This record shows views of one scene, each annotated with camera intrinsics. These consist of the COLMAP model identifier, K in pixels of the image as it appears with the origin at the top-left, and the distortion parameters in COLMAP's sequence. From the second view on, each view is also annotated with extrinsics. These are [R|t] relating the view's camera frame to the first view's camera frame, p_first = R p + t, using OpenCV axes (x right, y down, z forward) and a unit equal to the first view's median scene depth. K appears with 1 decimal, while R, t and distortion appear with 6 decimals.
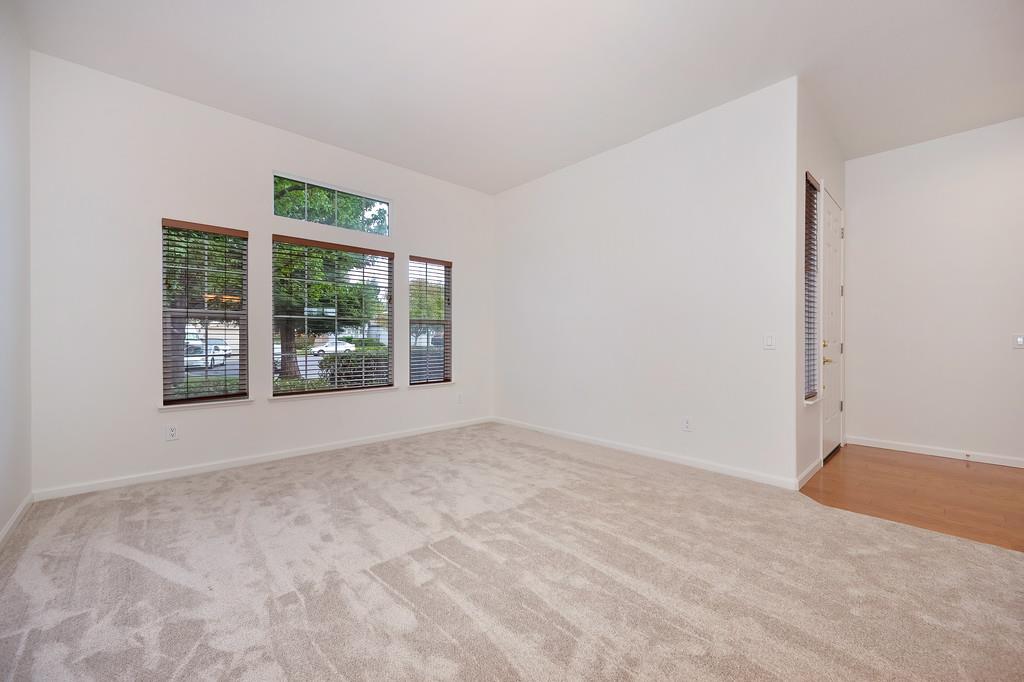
lens RADIAL K [[402.6, 0, 512.9], [0, 402.6, 341.0], [0, 0, 1]] dist [-0.000692, -0.000069]
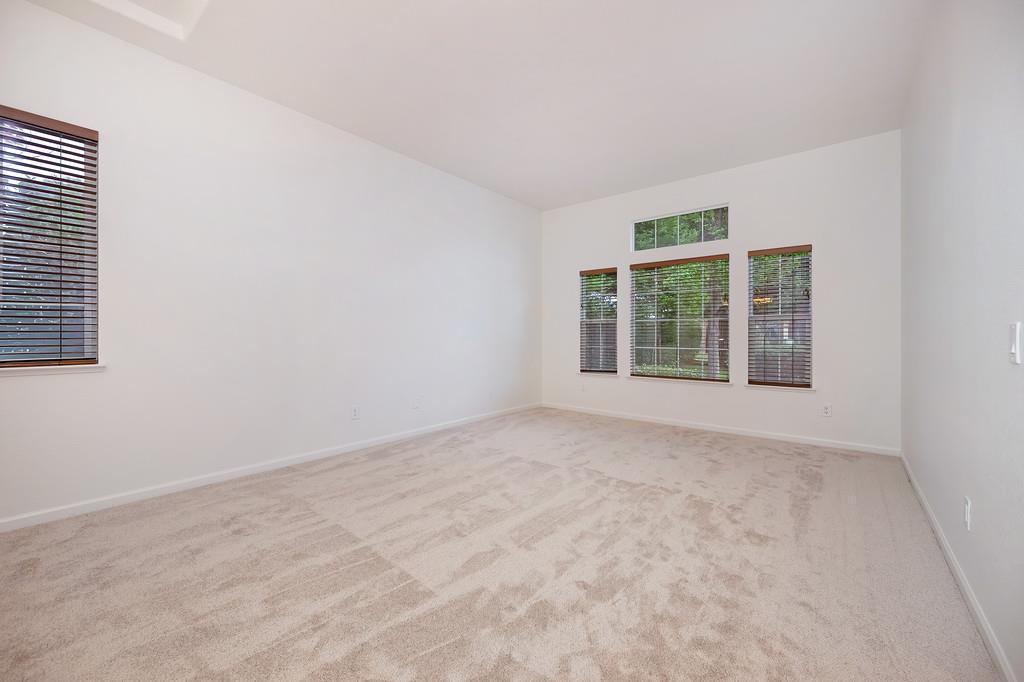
lens RADIAL K [[407.3, 0, 513.8], [0, 407.3, 336.1], [0, 0, 1]] dist [-0.000251, -0.000036]
pose [[0.137494, -0.001601, -0.990501, 0.839728], [-0.007902, 0.999965, -0.002713, 0.001651], [0.990471, 0.008200, 0.137476, 0.392234]]
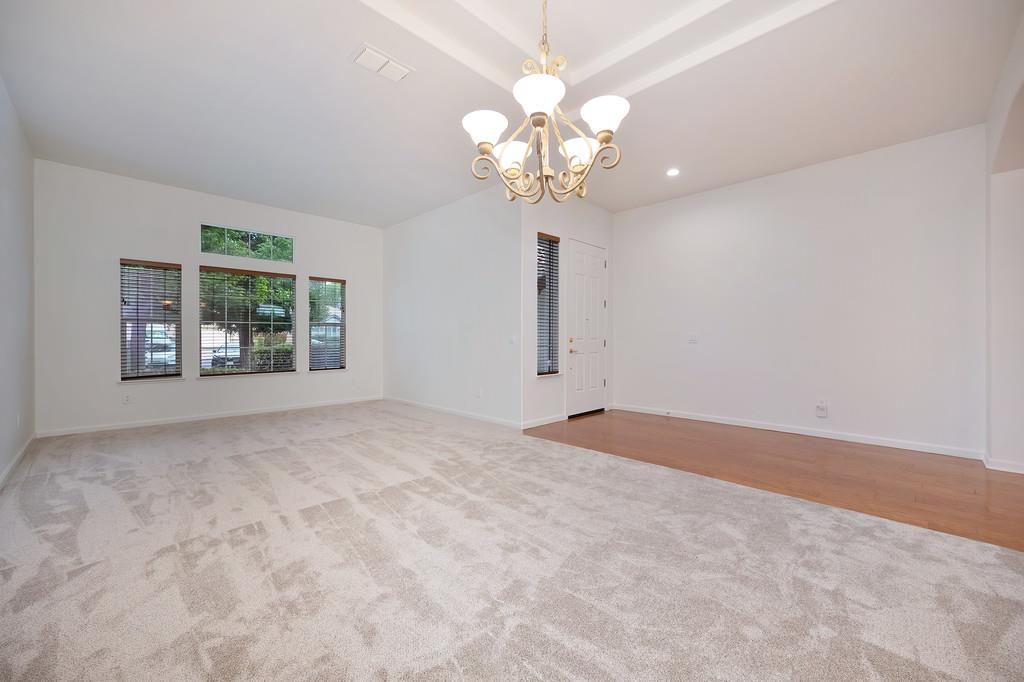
lens RADIAL K [[403.6, 0, 511.9], [0, 403.6, 338.2], [0, 0, 1]] dist [0.002070, 0.000222]
pose [[0.999323, -0.001487, 0.036772, 0.500233], [0.001555, 0.999997, -0.001827, 0.003169], [-0.036769, 0.001883, 0.999322, -0.528523]]
